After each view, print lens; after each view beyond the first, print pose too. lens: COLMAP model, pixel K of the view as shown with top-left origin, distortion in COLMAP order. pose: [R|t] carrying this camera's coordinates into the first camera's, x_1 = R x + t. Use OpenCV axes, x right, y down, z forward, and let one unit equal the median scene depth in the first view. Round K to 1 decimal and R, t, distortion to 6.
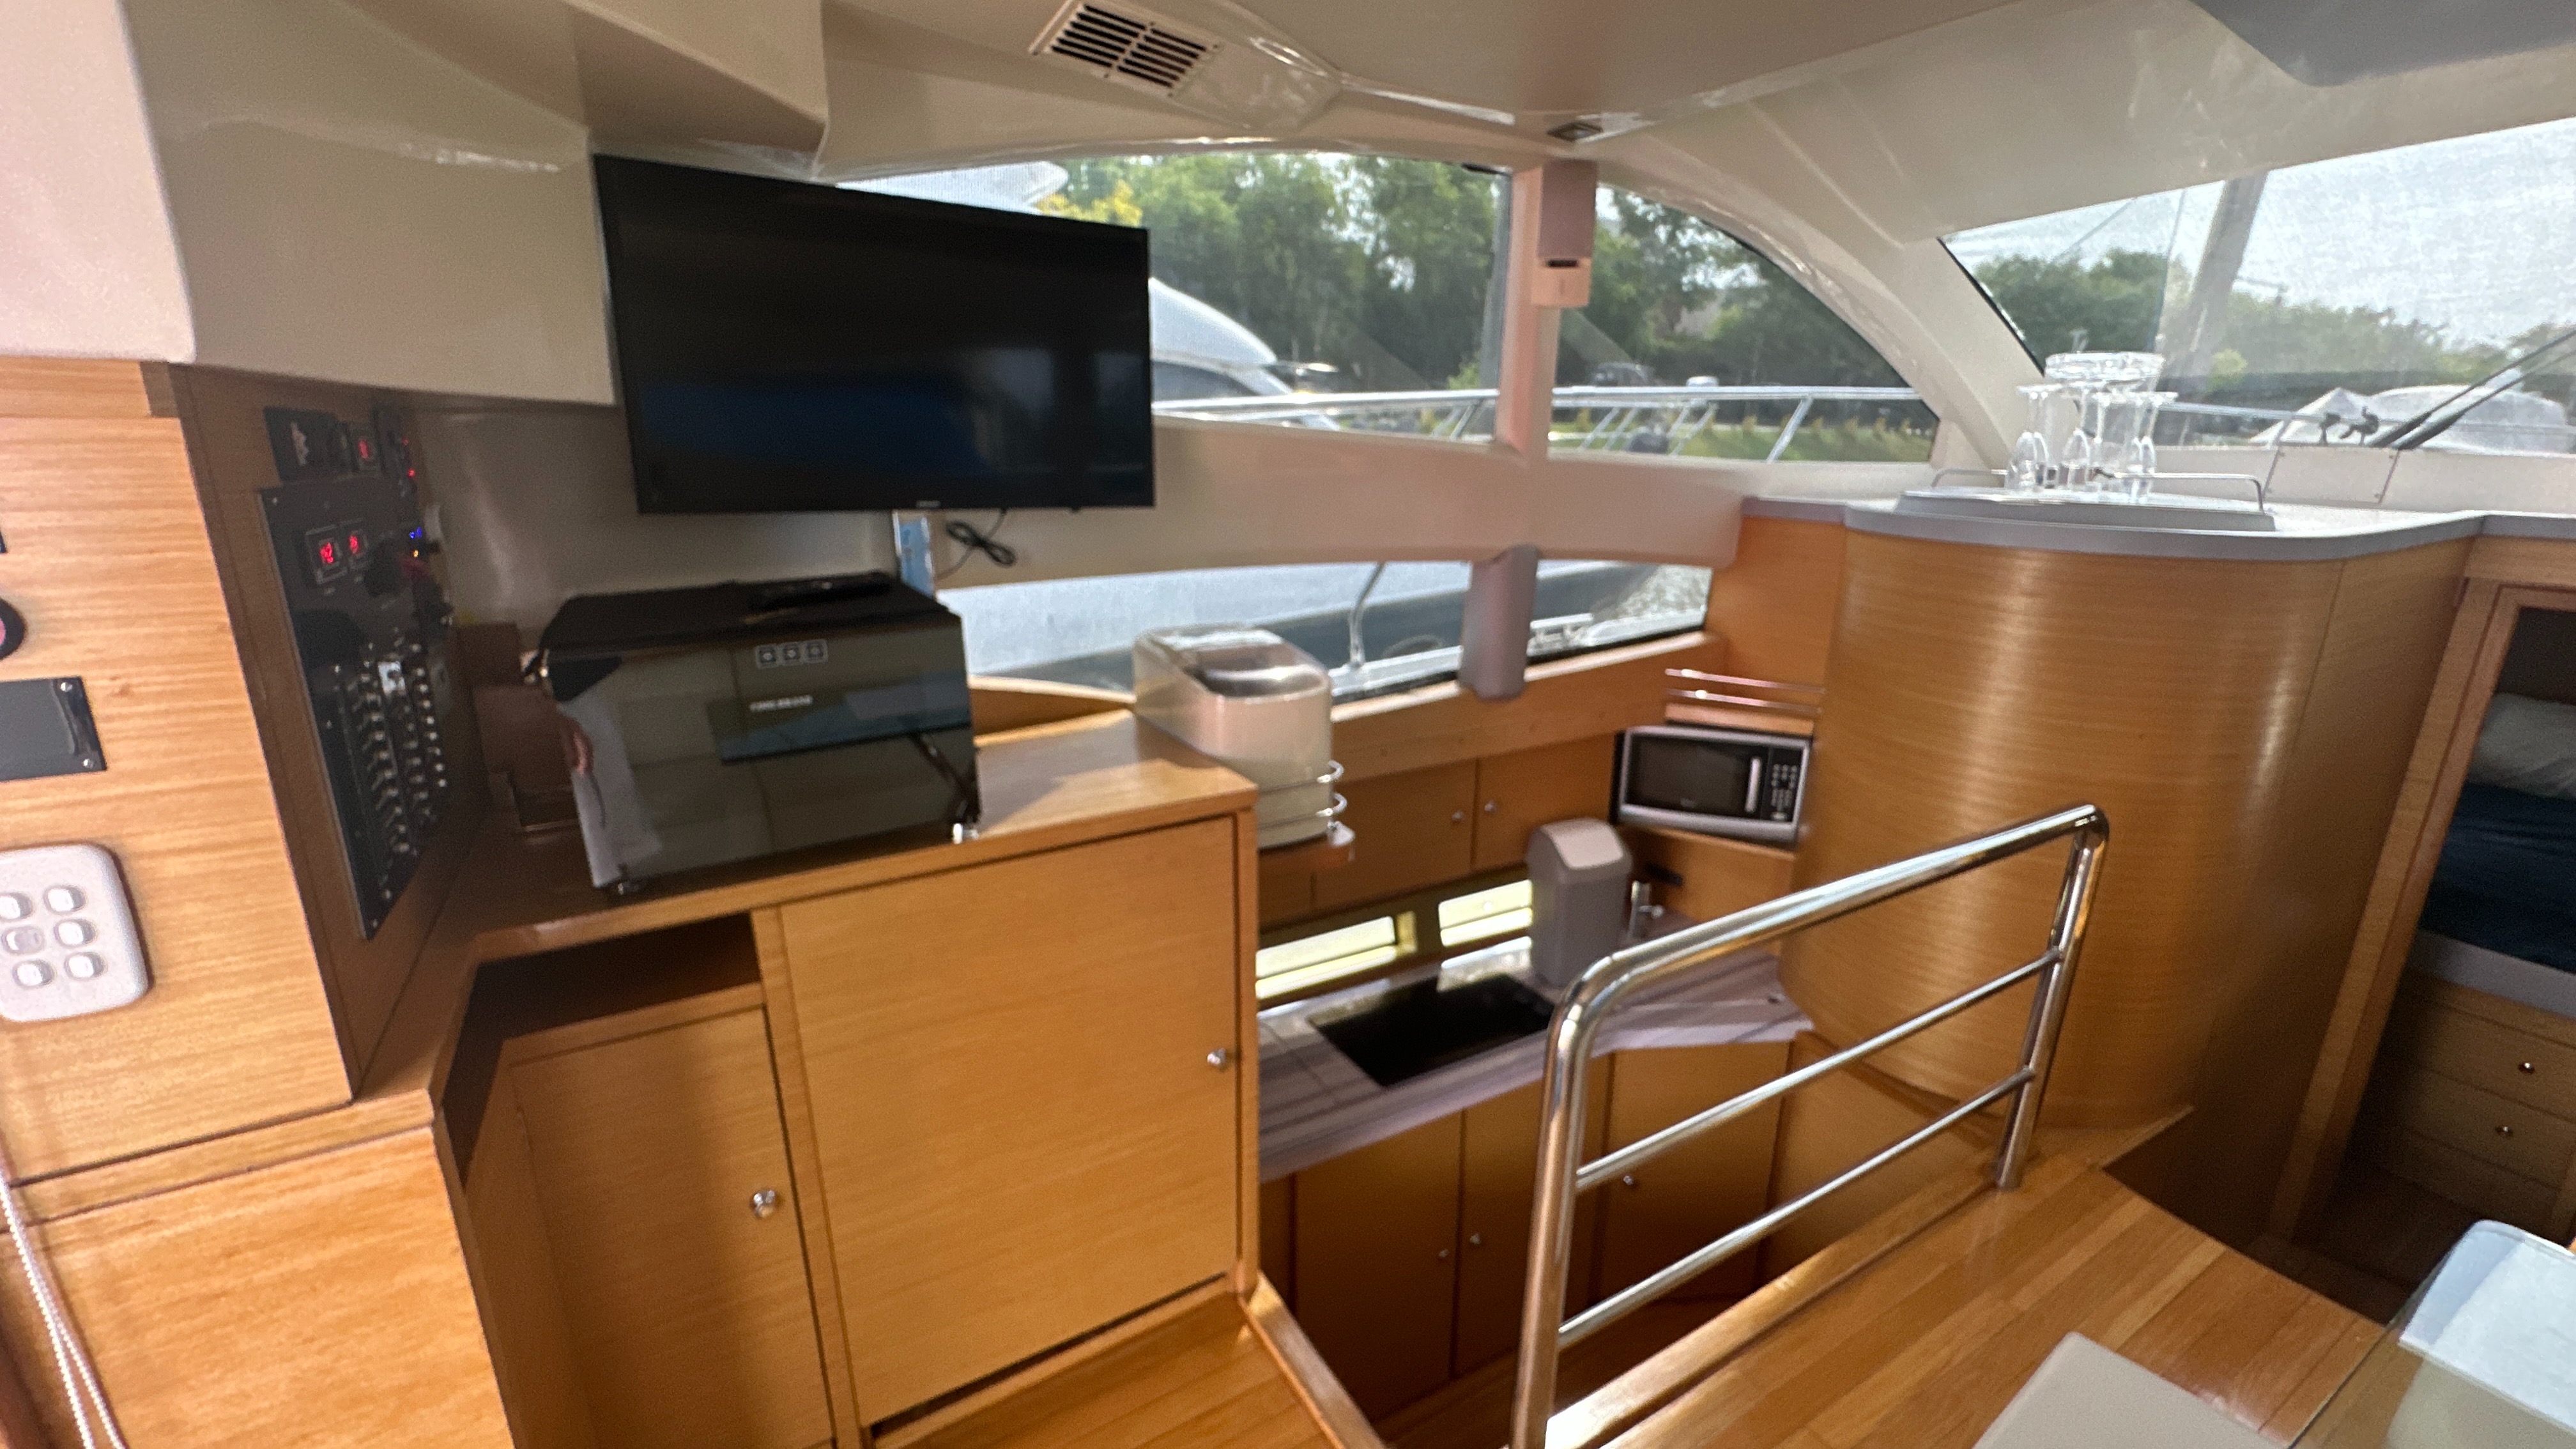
lens RADIAL K [[1046.6, 0, 1309.3], [0, 1046.6, 728.2], [0, 0, 1]] dist [-0.002835, 0.000228]
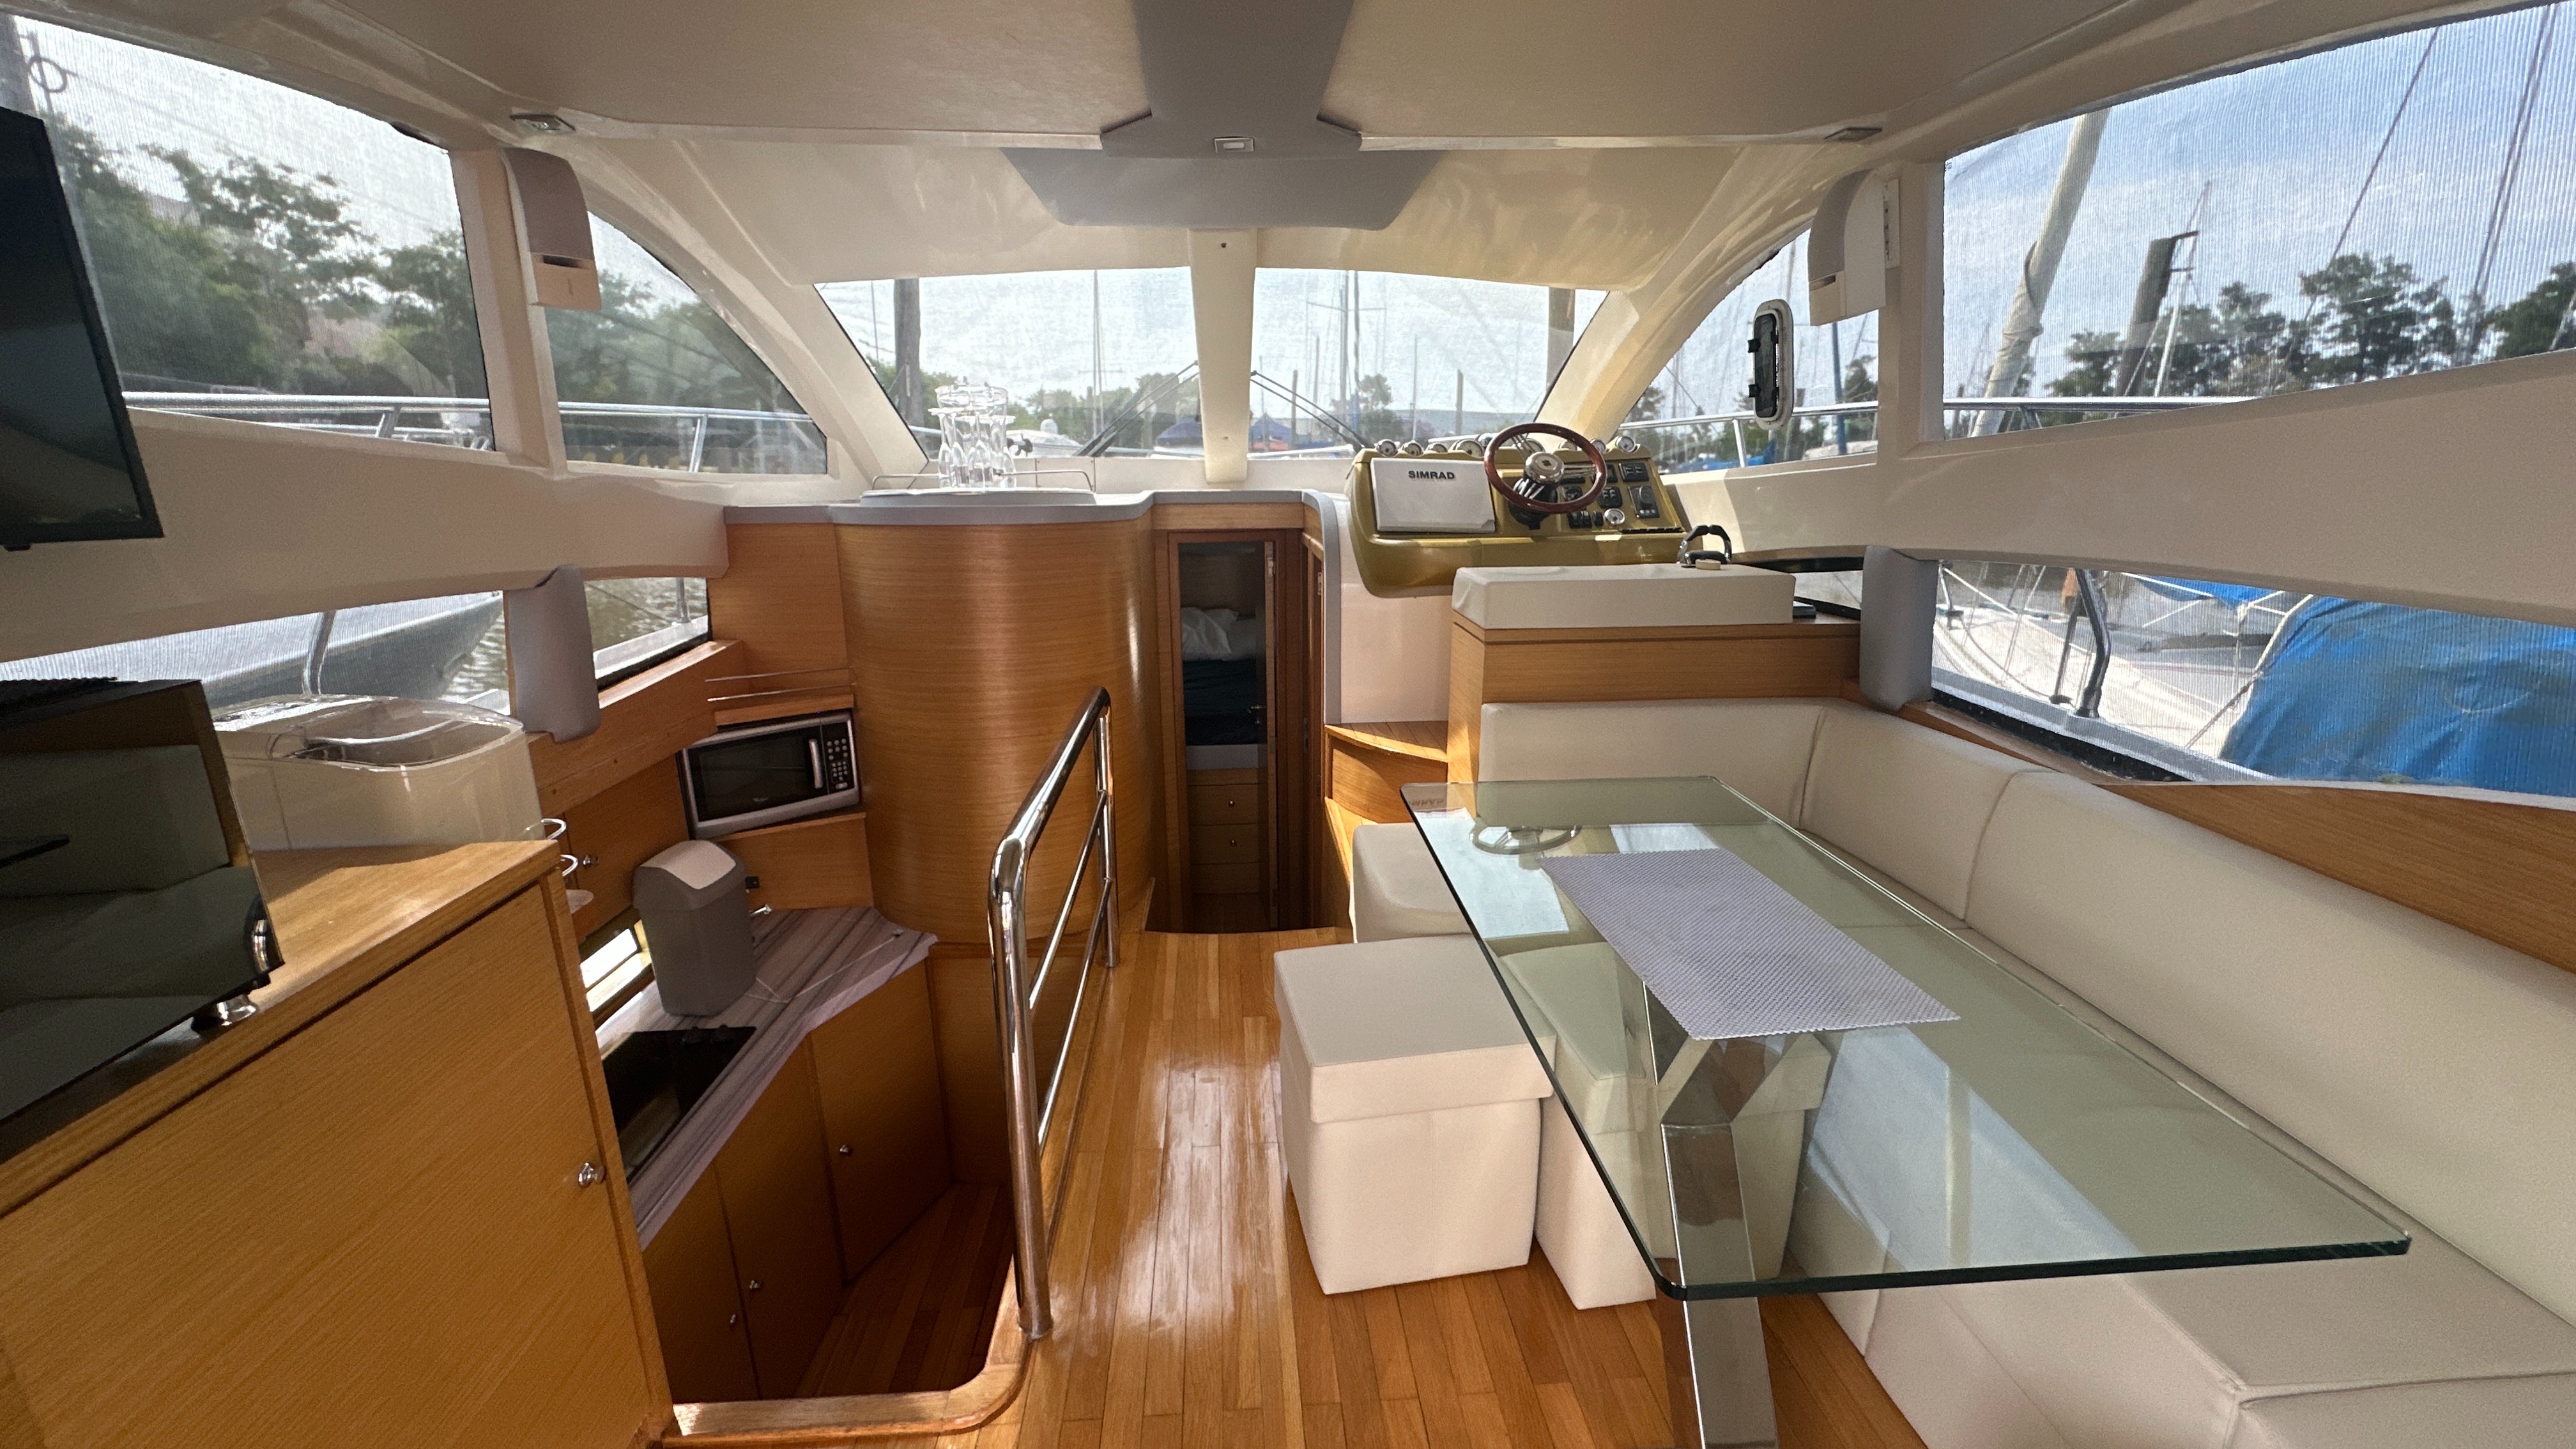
lens RADIAL K [[1046.6, 0, 1276.8], [0, 1046.6, 713.4], [0, 0, 1]] dist [-0.002835, 0.000228]
pose [[0.468614, -0.221137, 0.855277, -0.285670], [0.254992, 0.960813, 0.108712, 0.007465], [-0.845801, 0.167145, 0.506638, 0.024331]]
